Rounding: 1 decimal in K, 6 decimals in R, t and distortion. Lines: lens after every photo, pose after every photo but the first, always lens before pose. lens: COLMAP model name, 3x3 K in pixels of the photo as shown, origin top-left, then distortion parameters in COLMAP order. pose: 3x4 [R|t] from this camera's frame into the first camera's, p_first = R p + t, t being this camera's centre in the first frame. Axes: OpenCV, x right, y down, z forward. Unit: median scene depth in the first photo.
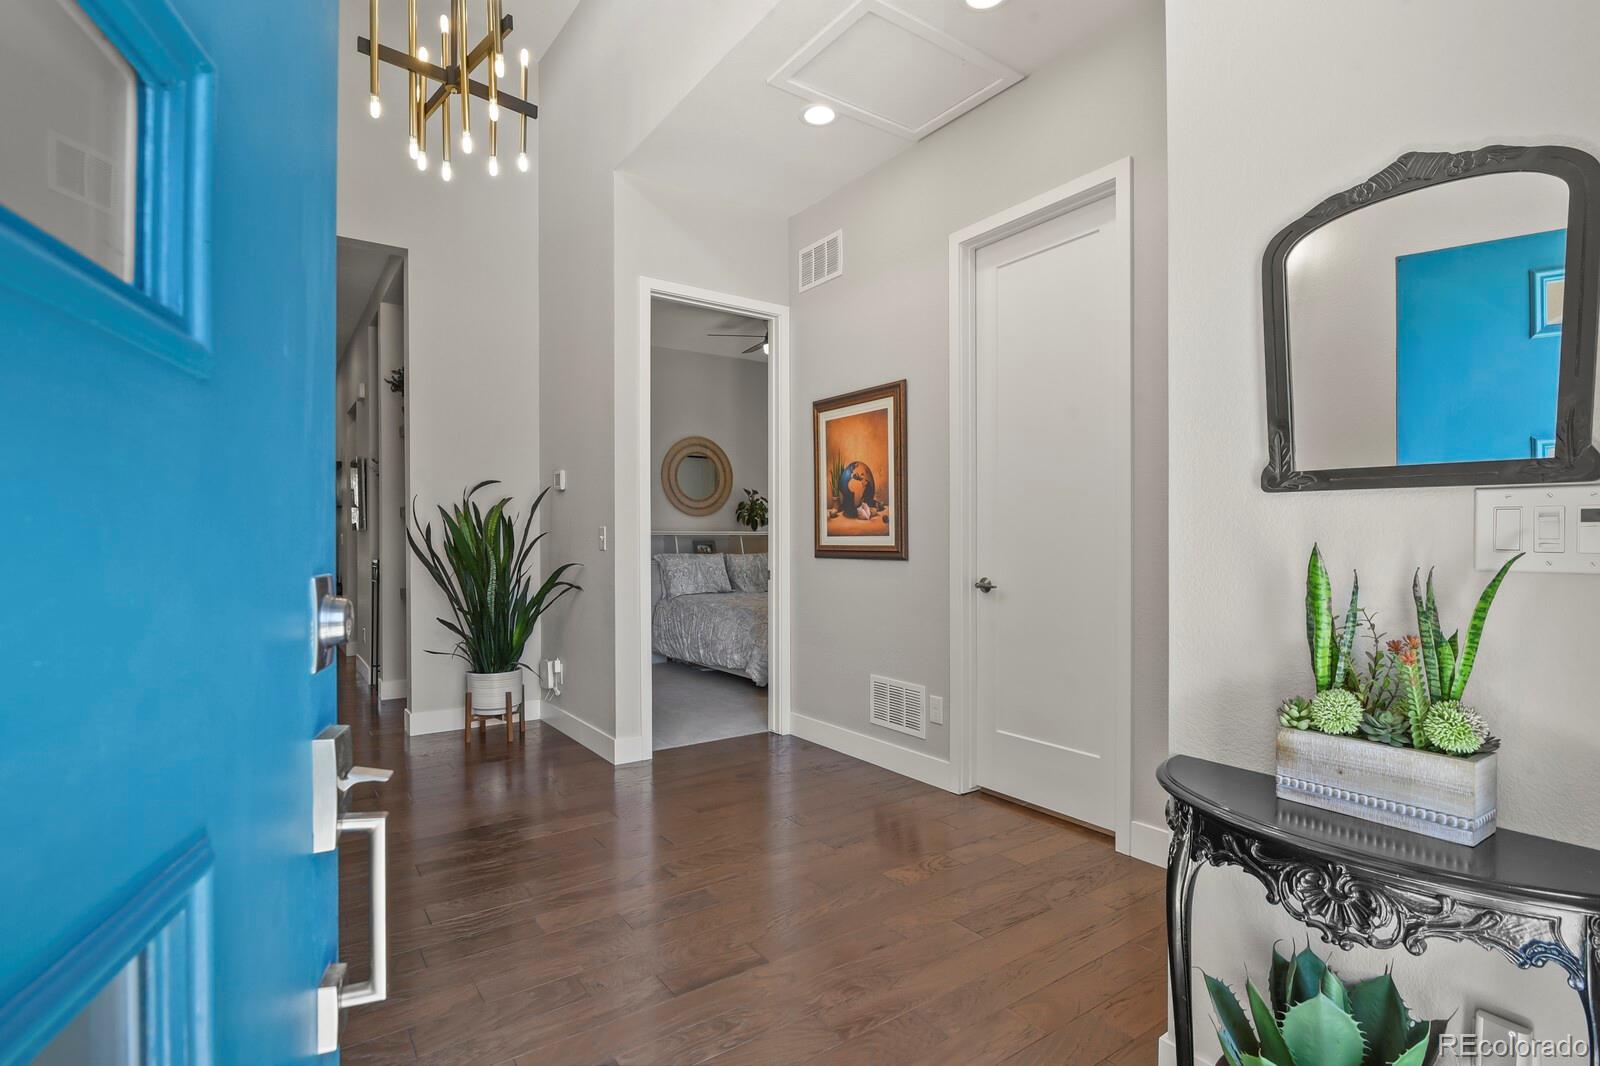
lens RADIAL K [[774.8, 0, 804.2], [0, 774.8, 532.0], [0, 0, 1]] dist [-0.005261, -0.006273]
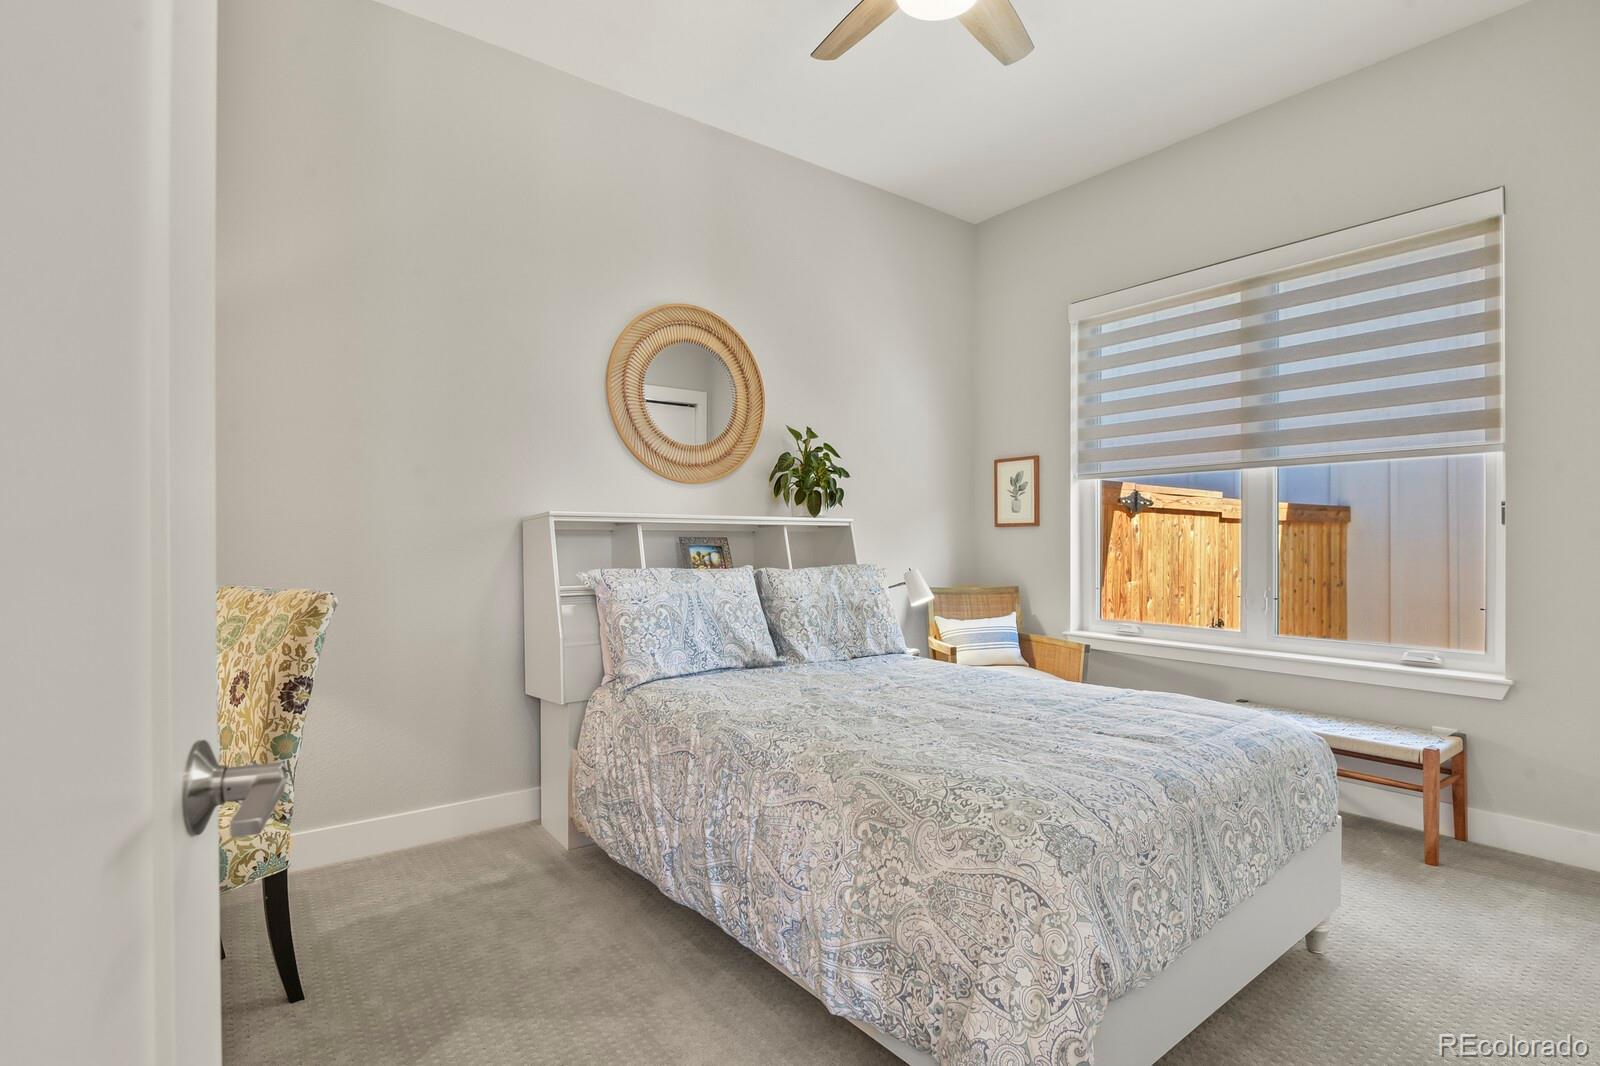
lens RADIAL K [[774.8, 0, 795.7], [0, 774.8, 542.1], [0, 0, 1]] dist [-0.005261, -0.006273]
pose [[0.999793, -0.001014, 0.020299, -0.086814], [0.000898, 0.999983, 0.005724, 0.011530], [-0.020304, -0.005705, 0.999778, 0.561794]]
